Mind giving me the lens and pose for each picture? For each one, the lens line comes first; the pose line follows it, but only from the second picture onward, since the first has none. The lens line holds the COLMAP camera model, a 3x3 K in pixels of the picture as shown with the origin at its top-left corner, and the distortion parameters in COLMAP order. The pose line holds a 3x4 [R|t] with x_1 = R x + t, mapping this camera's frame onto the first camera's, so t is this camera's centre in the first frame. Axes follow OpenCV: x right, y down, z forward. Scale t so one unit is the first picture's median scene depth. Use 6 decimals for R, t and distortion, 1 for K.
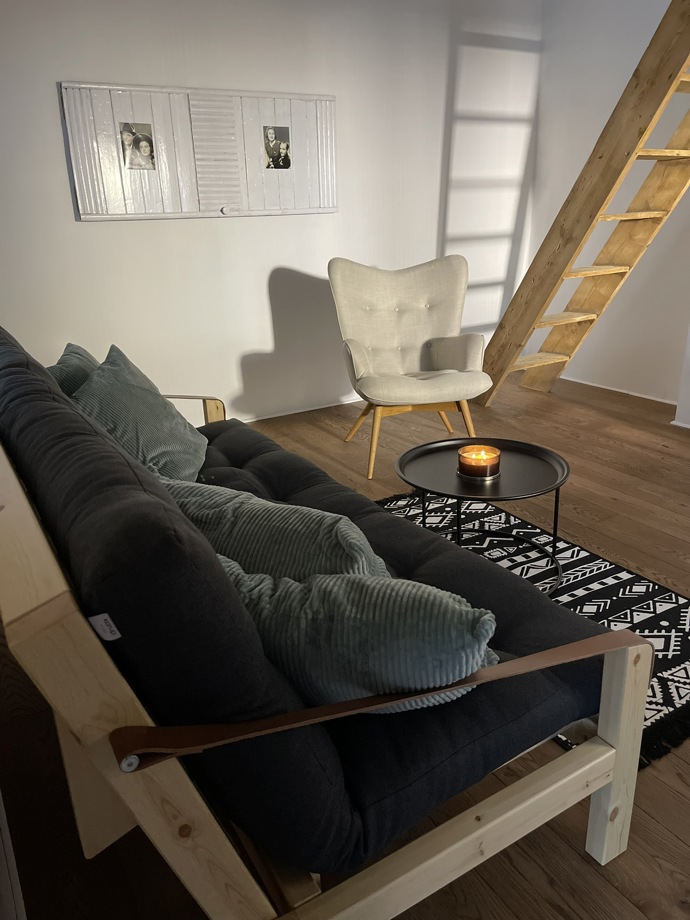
lens RADIAL K [[693.9, 0, 355.6], [0, 693.9, 492.2], [0, 0, 1]] dist [0.082573, -0.114345]
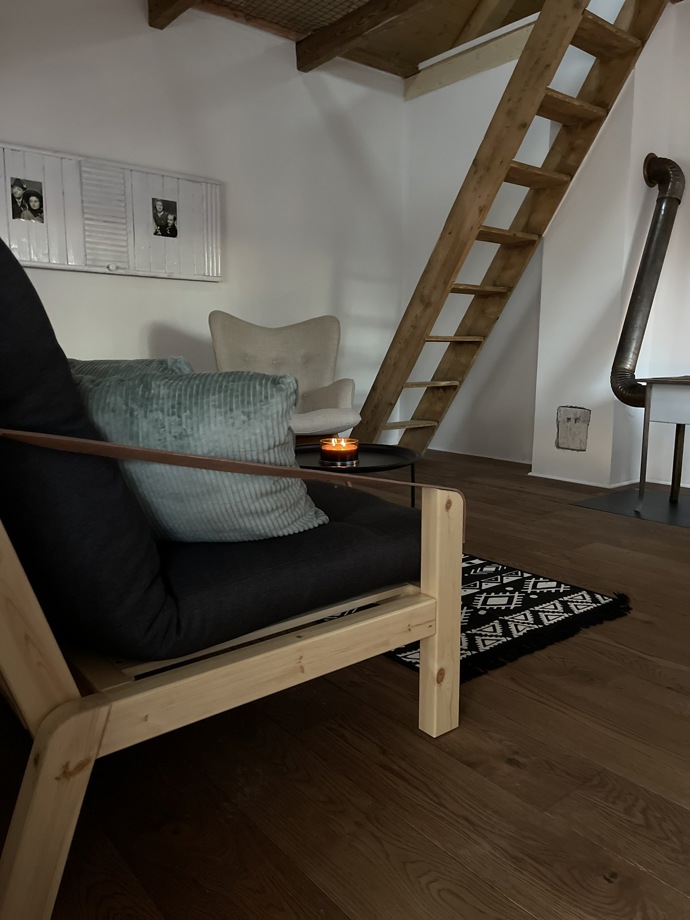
lens RADIAL K [[692.8, 0, 347.3], [0, 692.8, 464.9], [0, 0, 1]] dist [0.084051, -0.122718]
pose [[0.990413, 0.013615, 0.137465, 0.027765], [0.013771, 0.980443, -0.196322, 0.115315], [-0.137450, 0.196333, 0.970856, -0.014224]]
